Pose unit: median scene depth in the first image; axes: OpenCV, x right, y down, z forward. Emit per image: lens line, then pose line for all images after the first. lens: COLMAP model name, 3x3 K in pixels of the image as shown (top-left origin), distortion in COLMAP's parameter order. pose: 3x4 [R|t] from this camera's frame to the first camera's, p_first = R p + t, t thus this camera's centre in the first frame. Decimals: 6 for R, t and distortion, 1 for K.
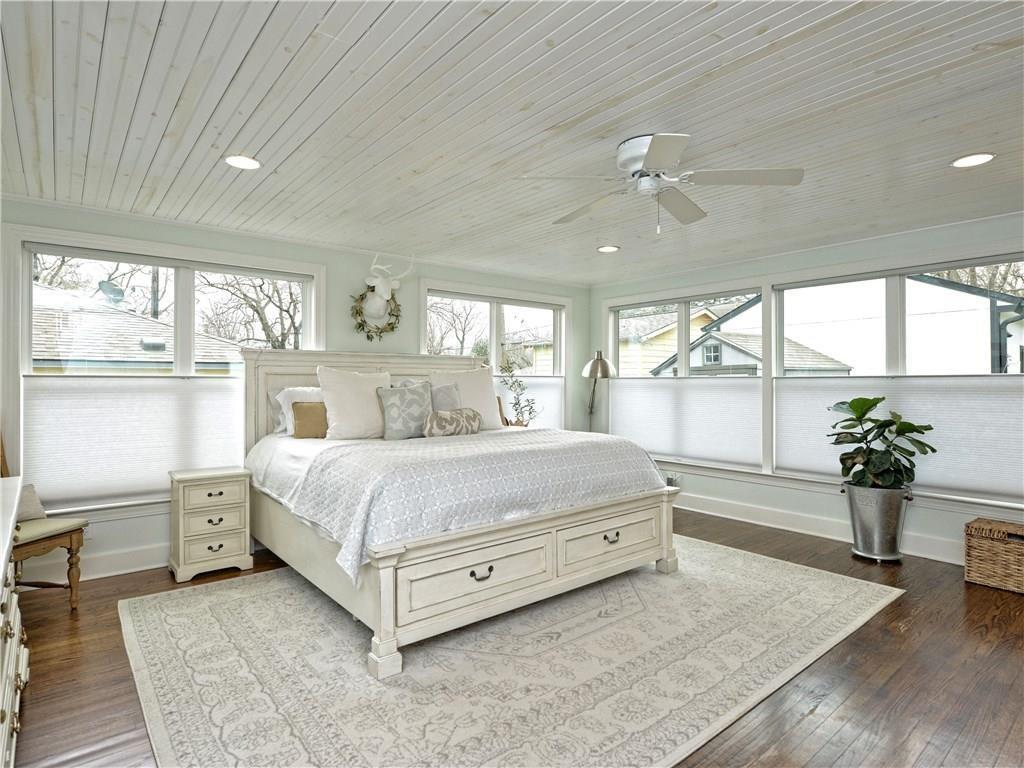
lens RADIAL K [[558.6, 0, 519.4], [0, 558.6, 383.0], [0, 0, 1]] dist [-0.005570, -0.001600]
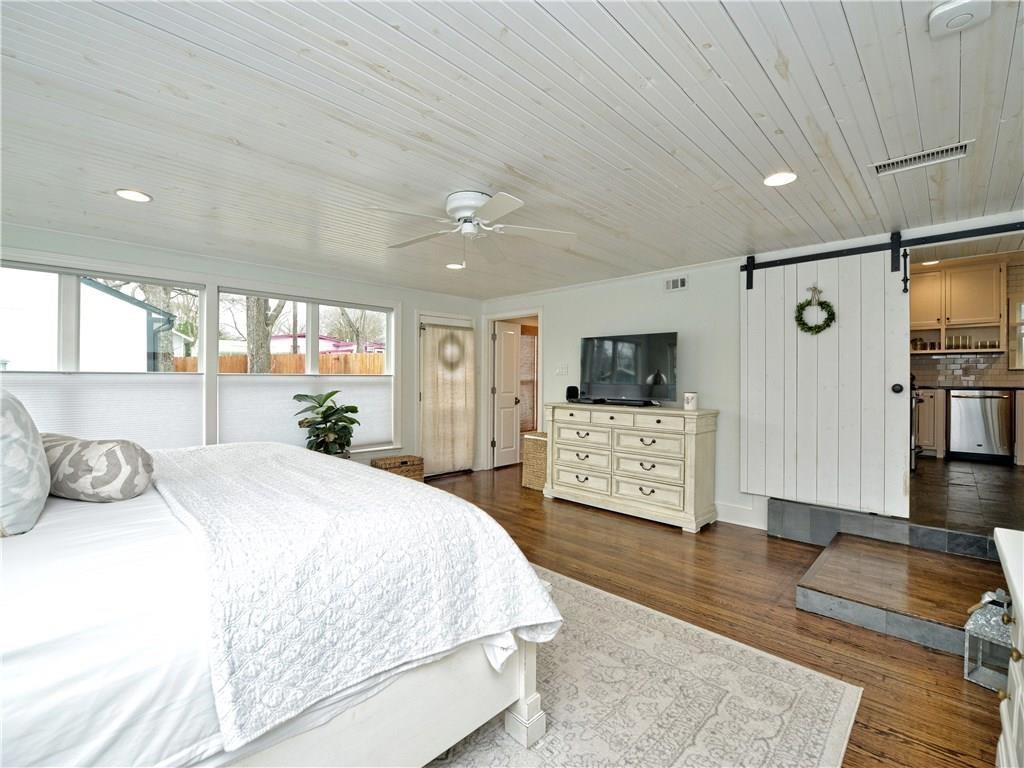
lens RADIAL K [[454.6, 0, 517.3], [0, 454.6, 379.3], [0, 0, 1]] dist [-0.017079, -0.000986]
pose [[-0.100920, -0.001879, 0.994893, -0.424492], [-0.001435, 0.999997, 0.001743, -0.003145], [-0.994894, -0.001252, -0.100922, 0.508039]]
